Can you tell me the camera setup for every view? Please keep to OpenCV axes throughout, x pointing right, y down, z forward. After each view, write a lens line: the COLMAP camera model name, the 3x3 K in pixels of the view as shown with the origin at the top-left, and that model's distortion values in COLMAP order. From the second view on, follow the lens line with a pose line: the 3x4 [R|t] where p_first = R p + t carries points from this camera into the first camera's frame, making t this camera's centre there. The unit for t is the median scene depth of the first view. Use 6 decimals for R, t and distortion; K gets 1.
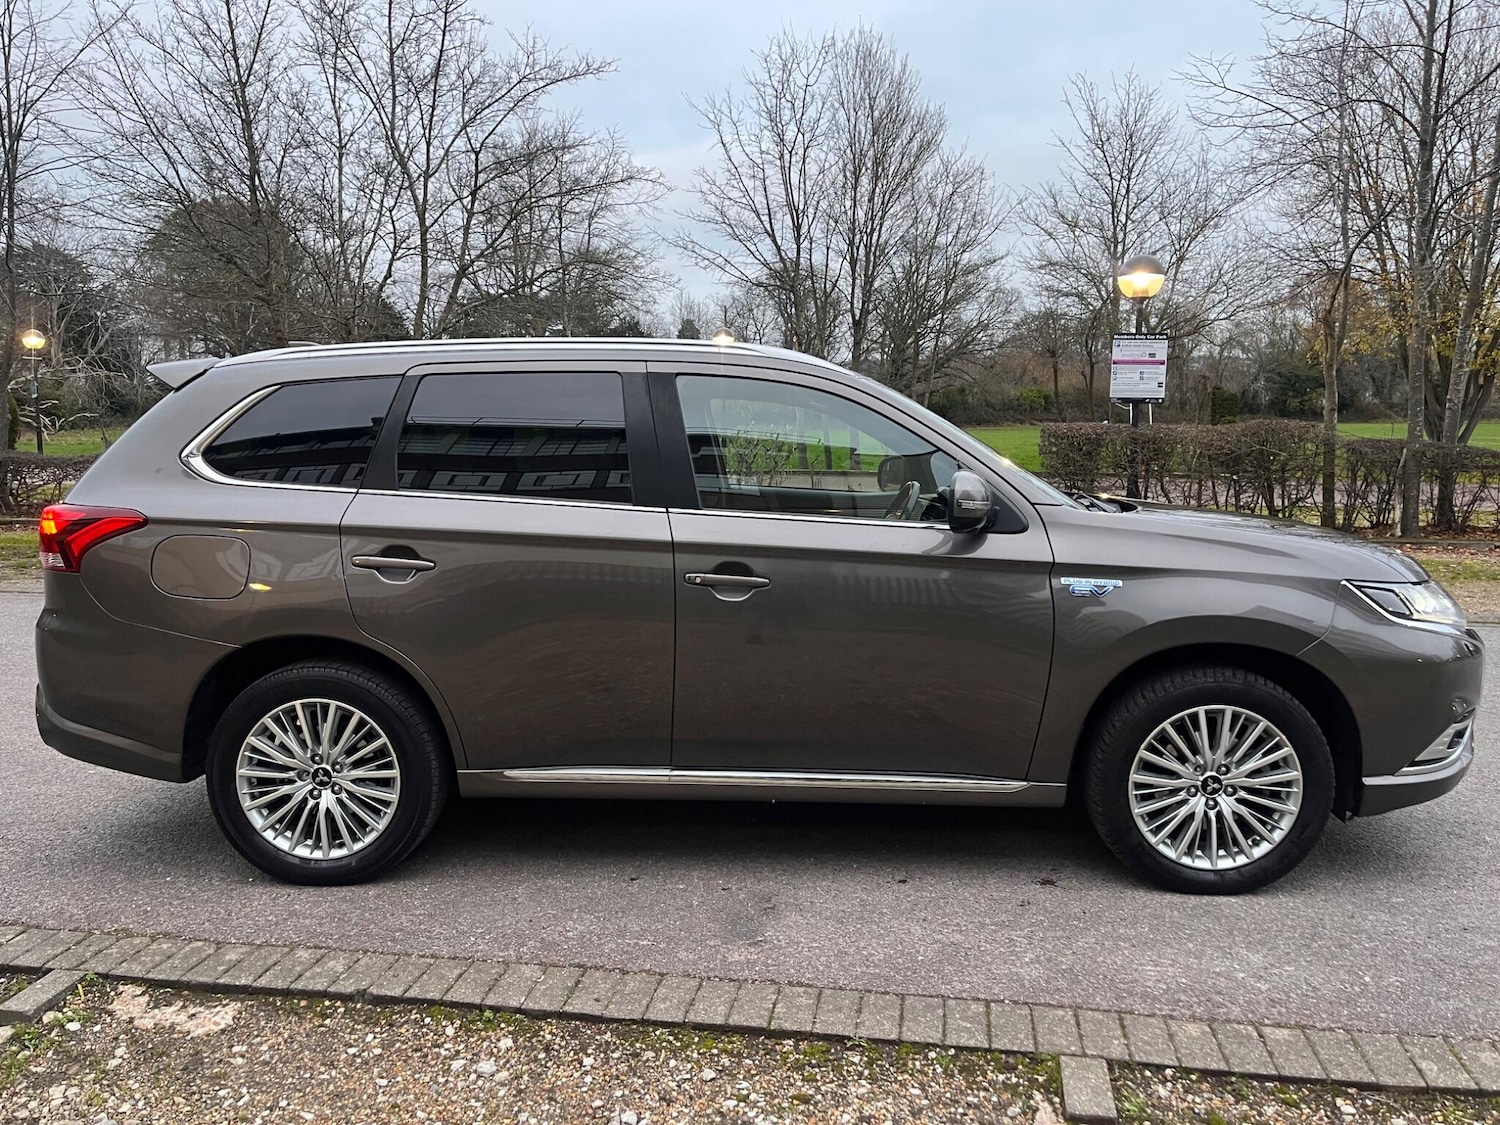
lens RADIAL K [[1088.9, 0, 751.4], [0, 1088.9, 567.5], [0, 0, 1]] dist [0.090241, -0.113201]
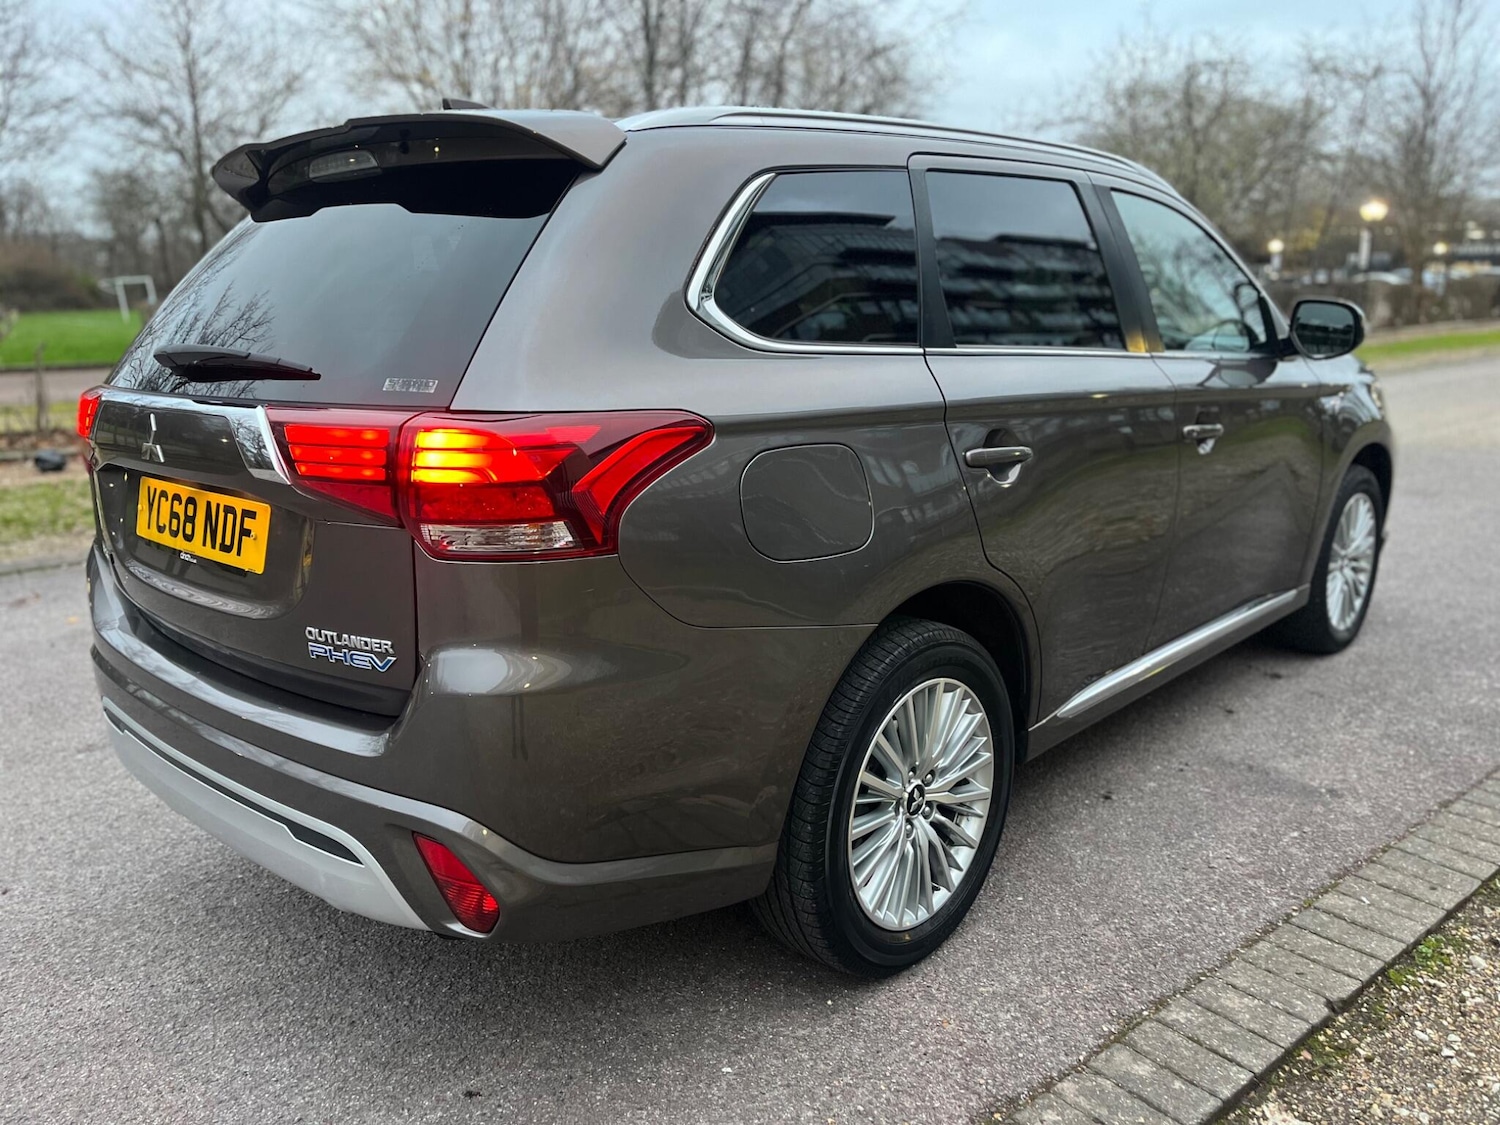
lens RADIAL K [[1089.3, 0, 747.9], [0, 1089.3, 567.2], [0, 0, 1]] dist [0.090163, -0.113562]
pose [[0.674251, -0.180963, 0.715987, -0.898369], [0.107586, 0.983239, 0.147196, -0.050783], [-0.730623, -0.022217, 0.682419, 0.633857]]
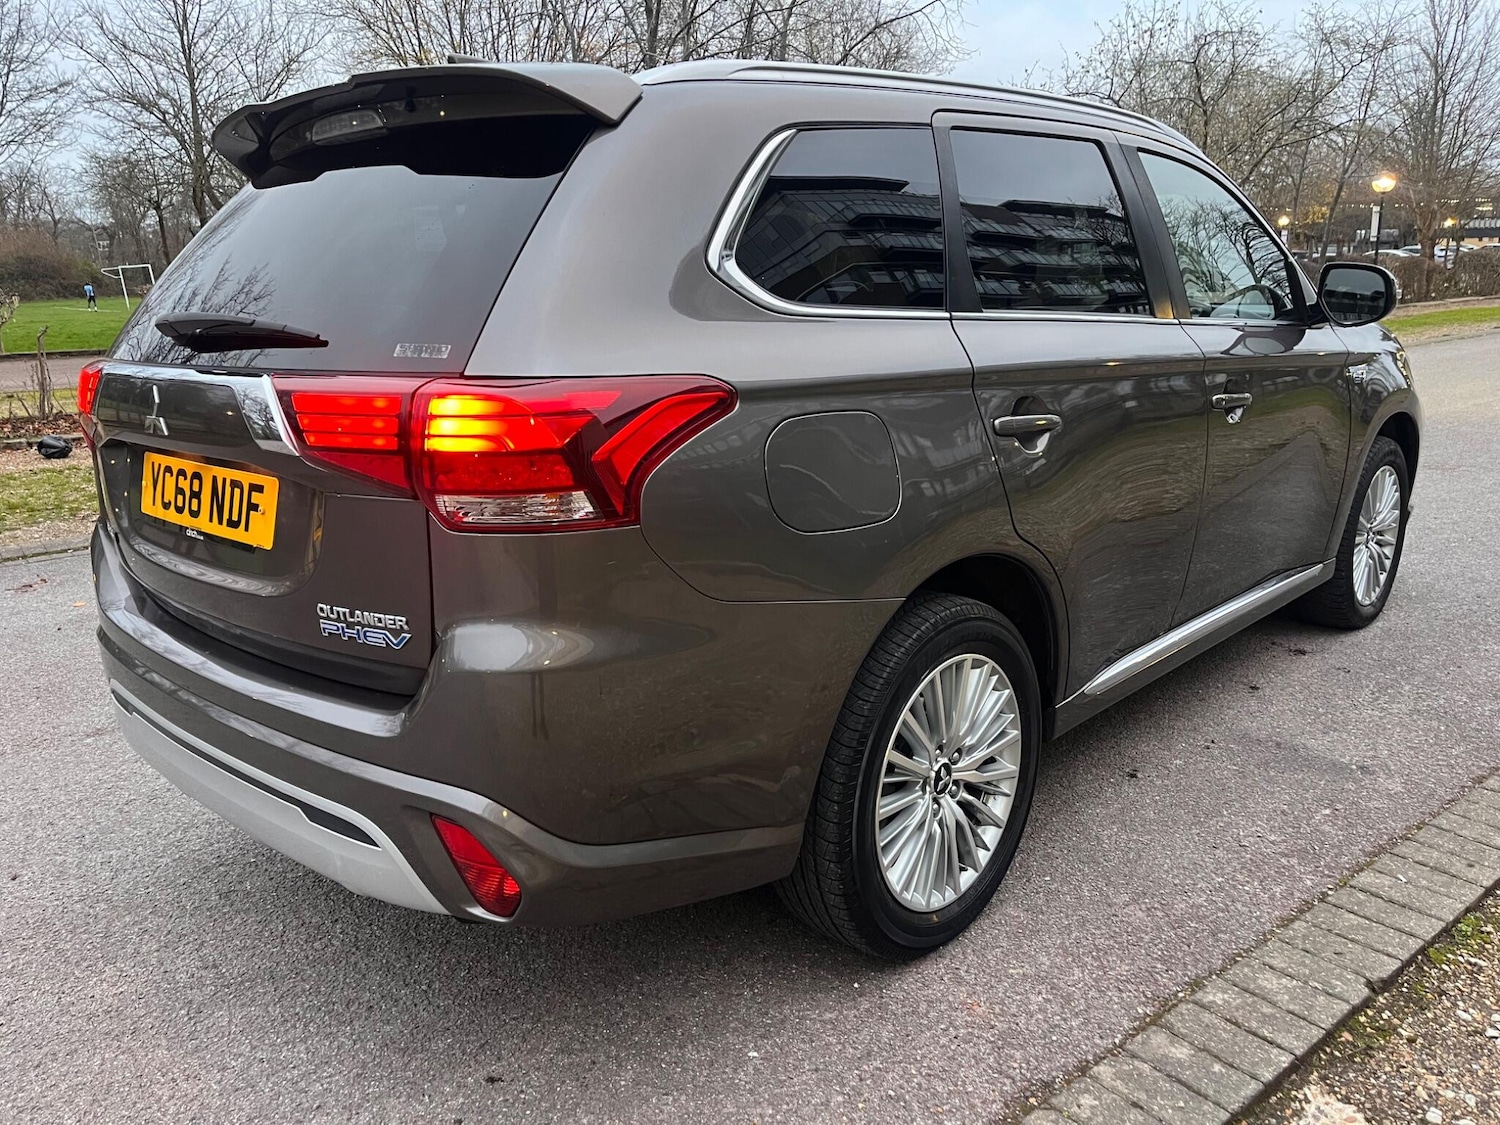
lens RADIAL K [[1089.5, 0, 745.9], [0, 1089.5, 572.1], [0, 0, 1]] dist [0.089920, -0.113083]
pose [[0.677097, -0.200066, 0.708176, -0.892825], [0.115683, 0.979307, 0.166057, -0.044131], [-0.726745, -0.030513, 0.686230, 0.652965]]
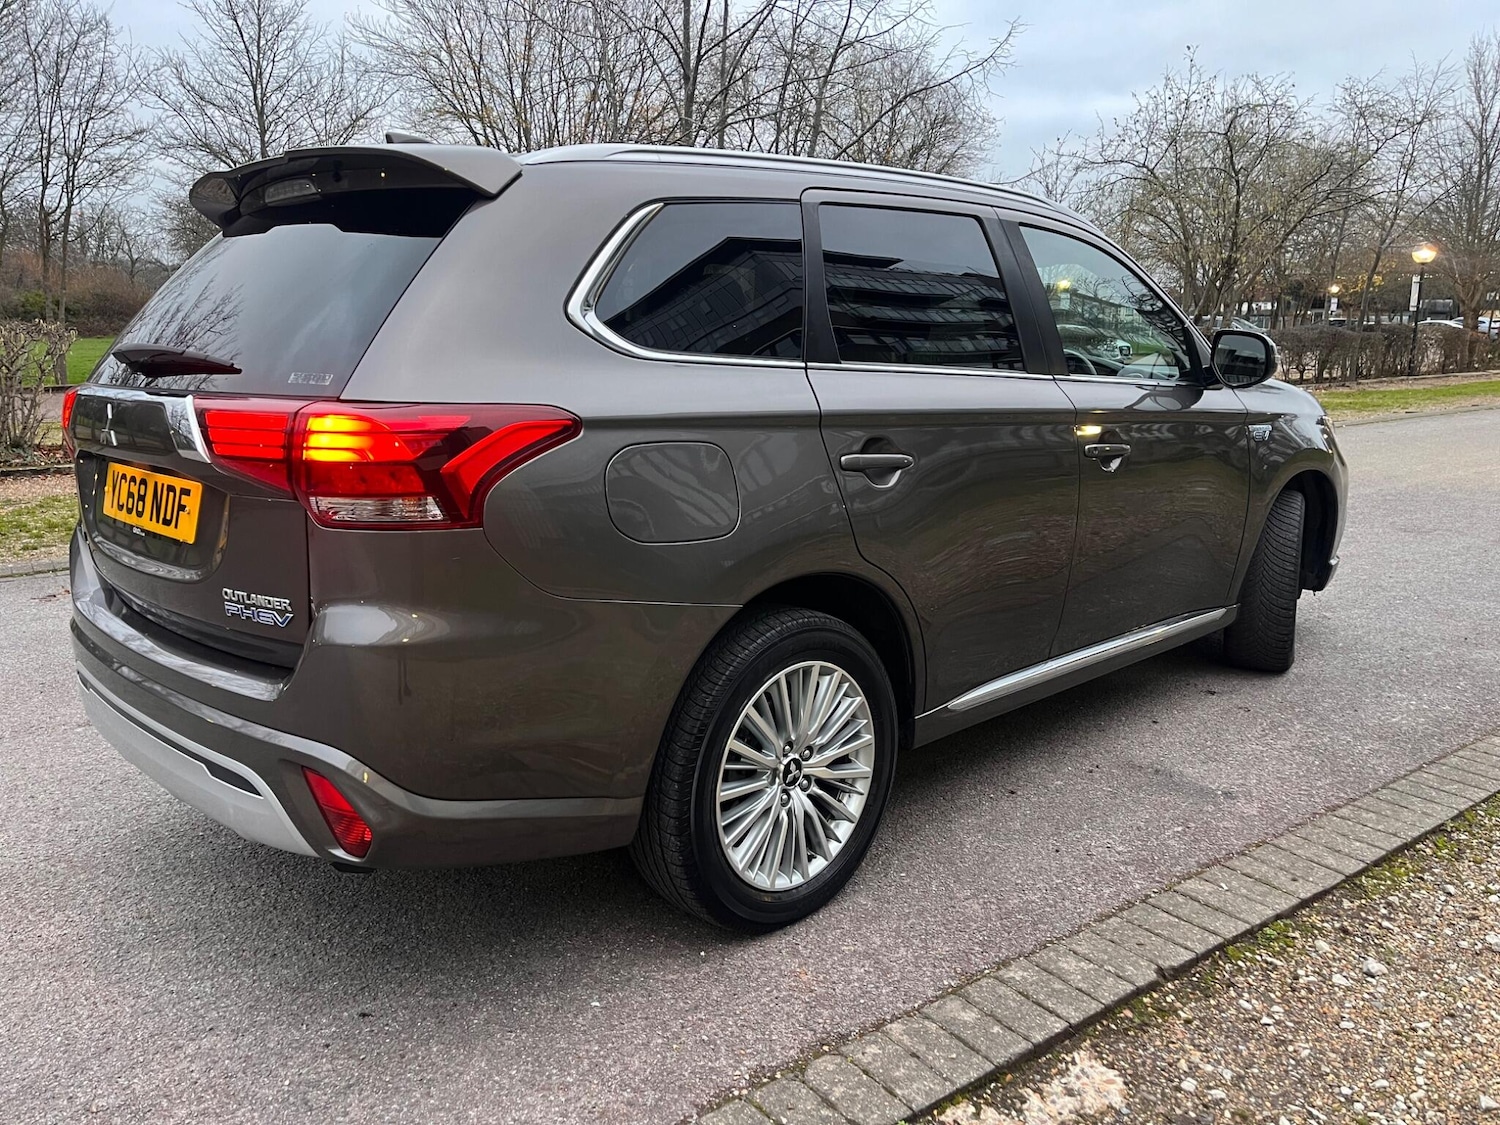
lens RADIAL K [[1088.9, 0, 751.4], [0, 1088.9, 567.5], [0, 0, 1]] dist [0.090241, -0.113201]
pose [[0.707440, -0.142555, 0.692248, -0.882607], [0.087727, 0.989584, 0.114134, -0.024128], [-0.701308, -0.020014, 0.712577, 0.517064]]
